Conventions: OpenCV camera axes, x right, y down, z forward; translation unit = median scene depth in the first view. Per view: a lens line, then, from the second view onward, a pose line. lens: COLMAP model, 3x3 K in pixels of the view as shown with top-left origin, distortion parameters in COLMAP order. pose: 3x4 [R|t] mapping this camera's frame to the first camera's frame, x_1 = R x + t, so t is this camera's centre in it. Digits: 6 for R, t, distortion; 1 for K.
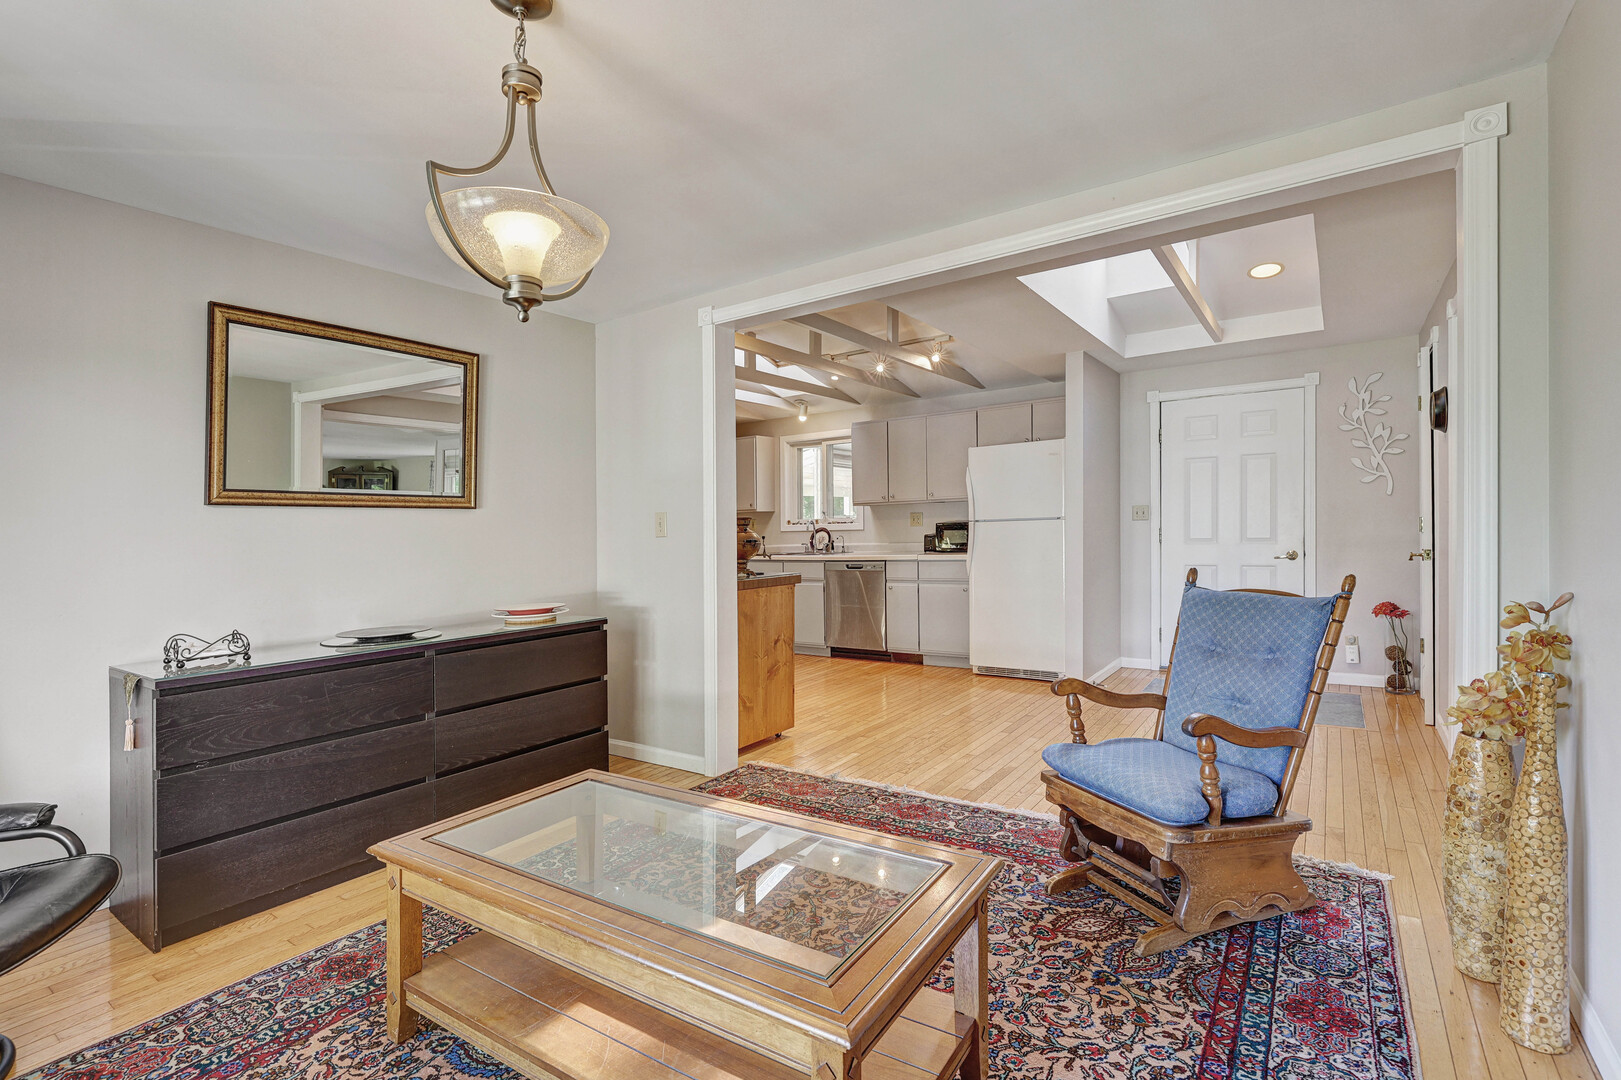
lens RADIAL K [[755.4, 0, 821.2], [0, 755.4, 535.3], [0, 0, 1]] dist [0.001217, -0.001446]
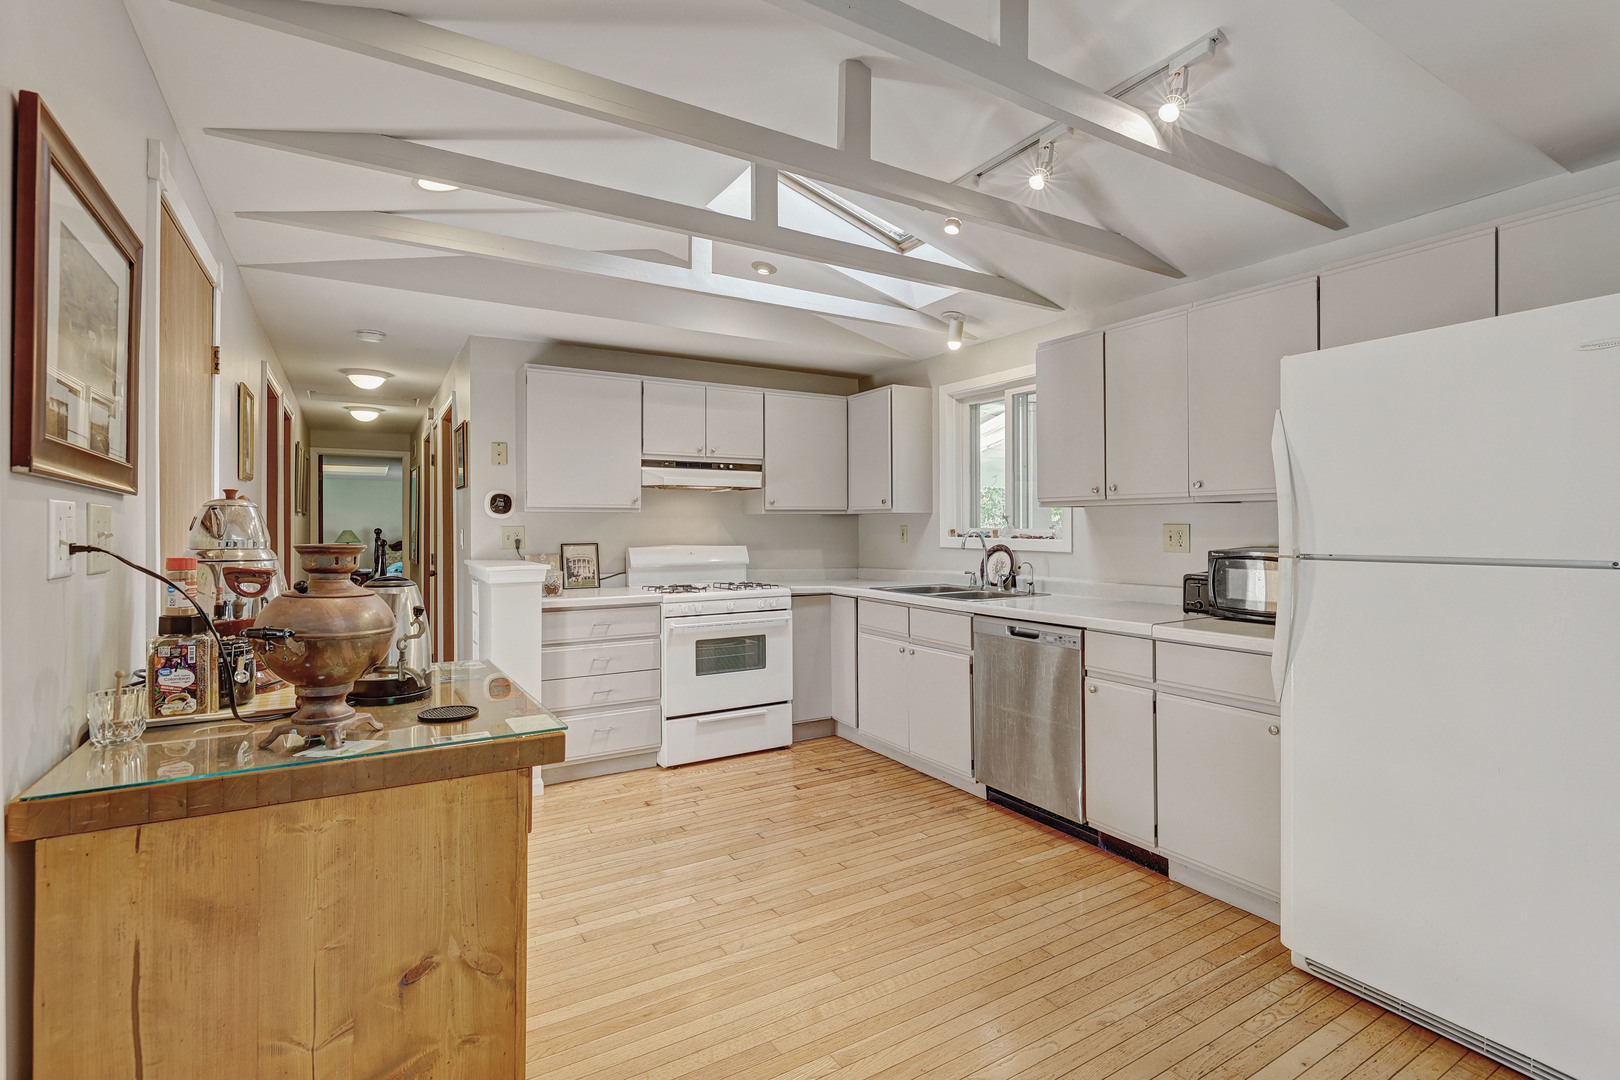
lens RADIAL K [[754.9, 0, 810.7], [0, 754.9, 518.2], [0, 0, 1]] dist [0.001217, -0.001446]
pose [[0.905509, 0.018604, -0.423919, 0.124189], [-0.026510, 0.999567, -0.012759, -0.021529], [0.423498, 0.022792, 0.905610, 0.502022]]
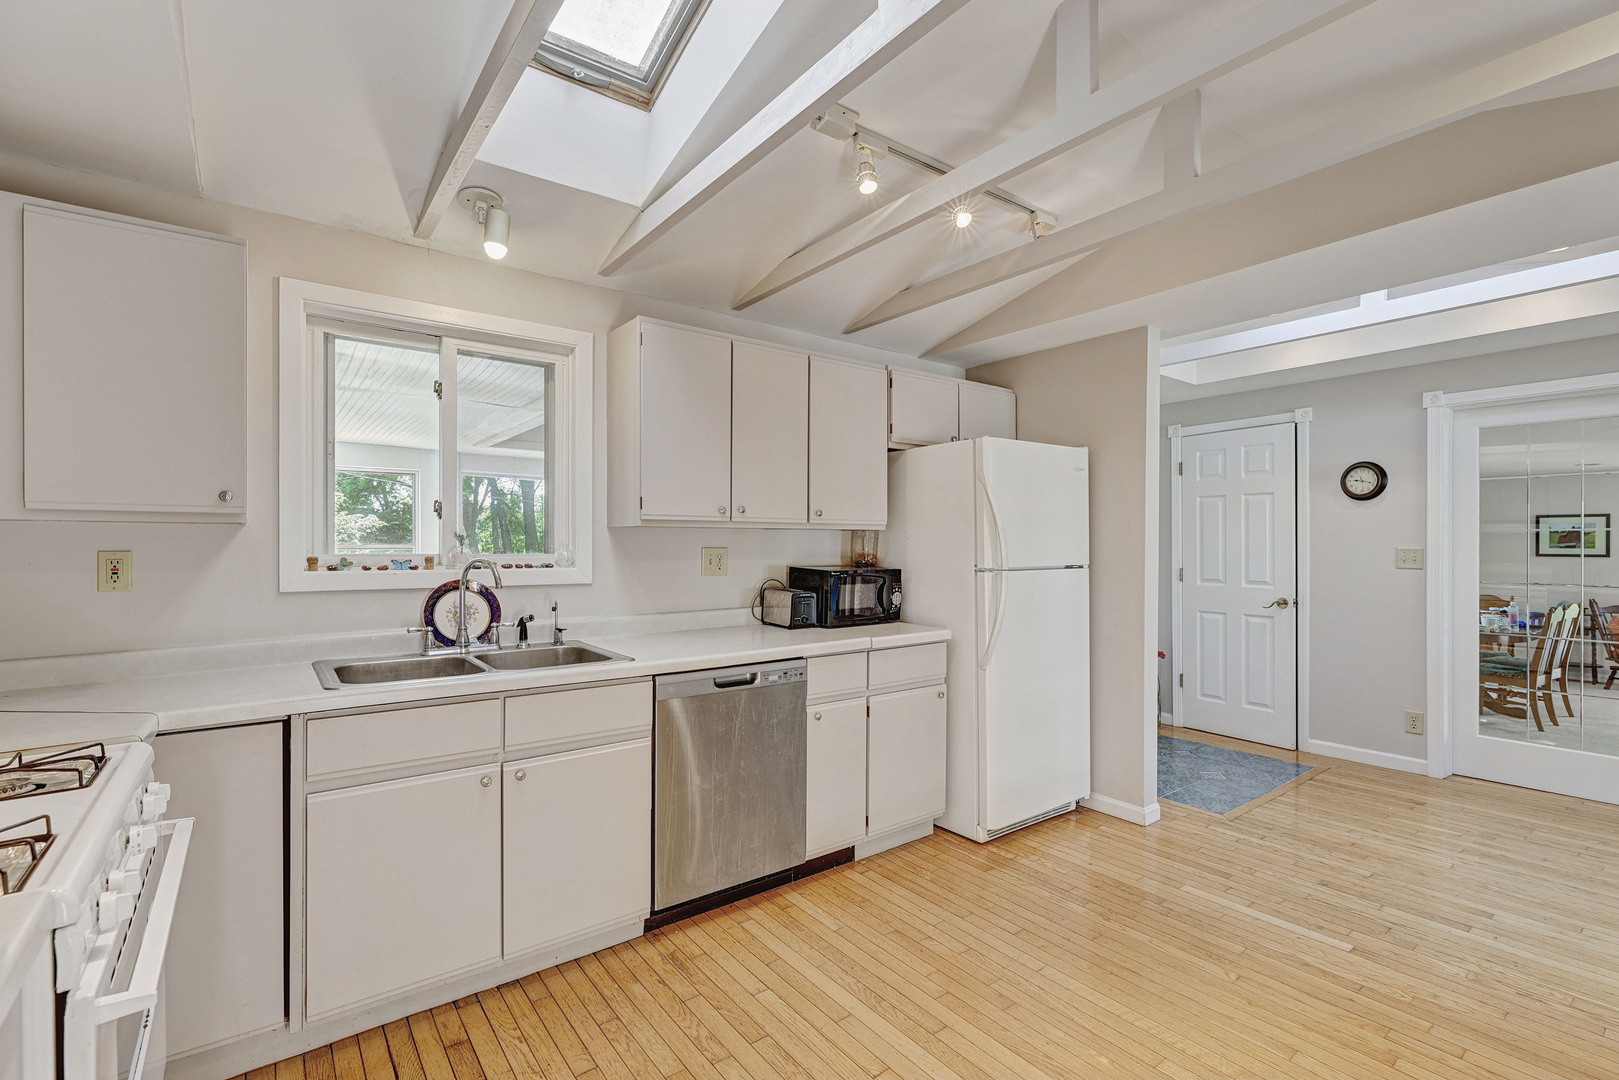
lens RADIAL K [[735.0, 0, 806.8], [0, 735.0, 542.5], [0, 0, 1]] dist [0.001350, 0.000058]
pose [[0.321690, 0.026382, 0.946478, -0.311288], [0.004005, 0.999565, -0.029223, -0.019182], [-0.946837, 0.013191, 0.321444, 0.839091]]
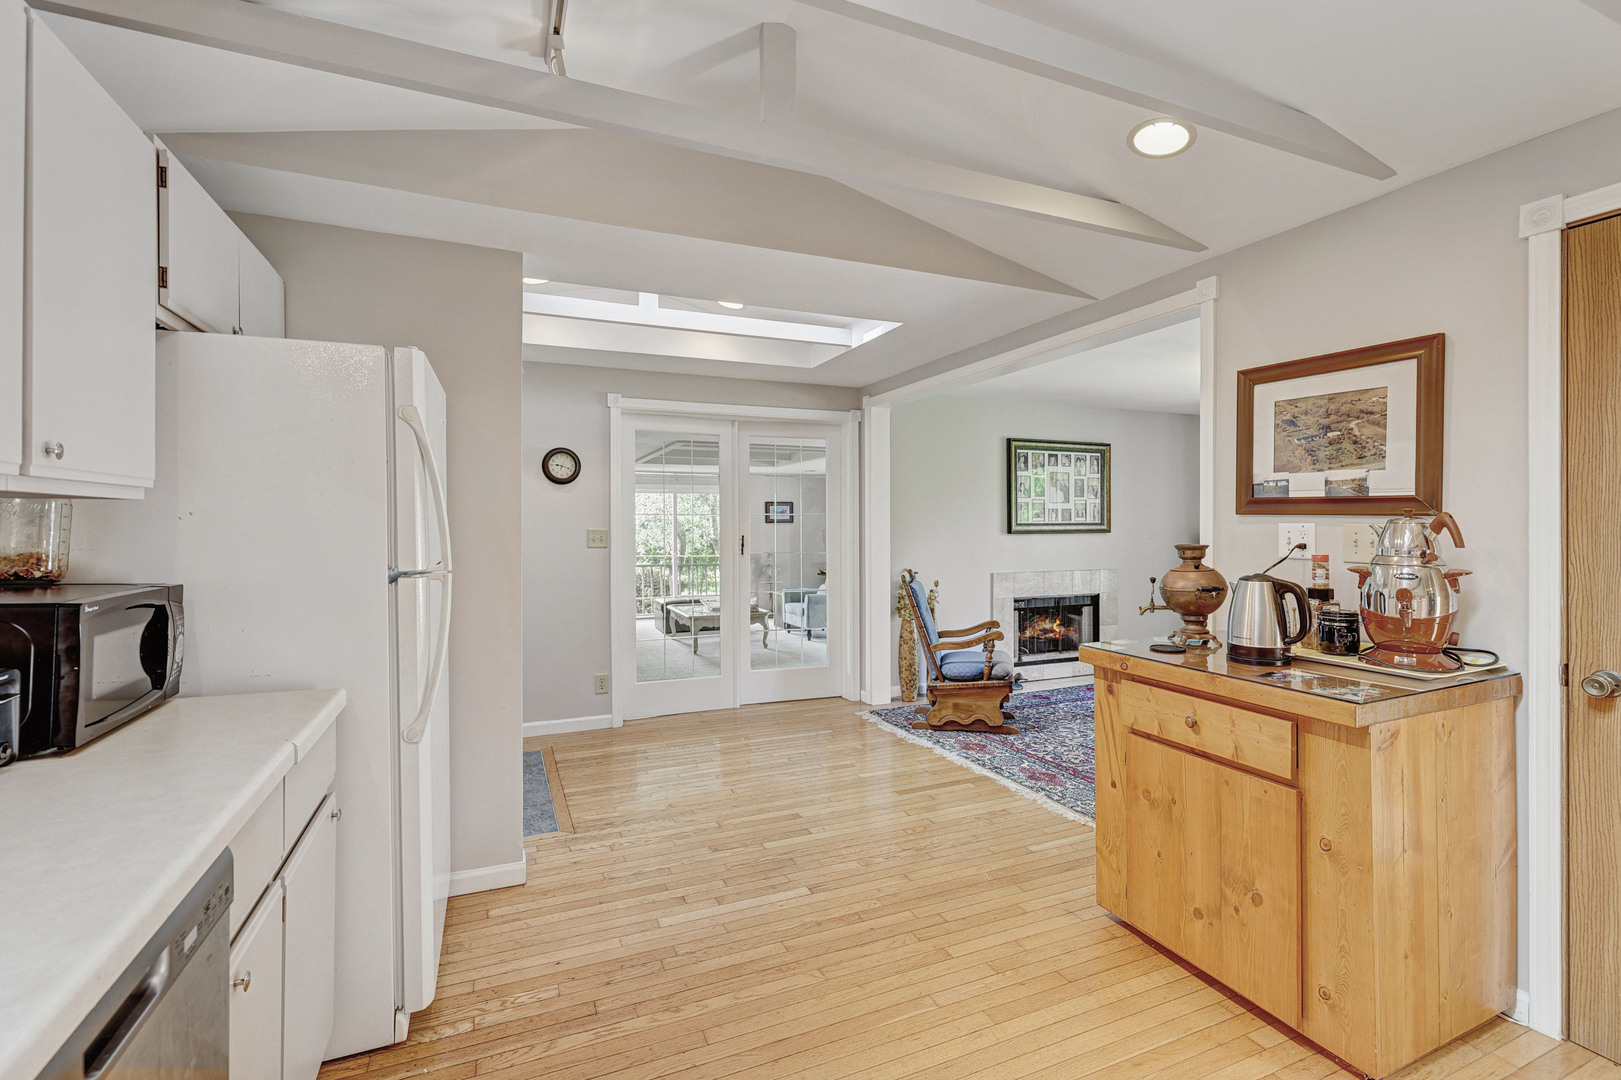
lens RADIAL K [[735.9, 0, 824.4], [0, 735.9, 523.7], [0, 0, 1]] dist [0.001350, 0.000058]
pose [[-0.846562, 0.023955, 0.531750, -0.108373], [0.027509, 0.999621, -0.001238, -0.029332], [-0.531578, 0.013580, -0.846900, 1.036016]]
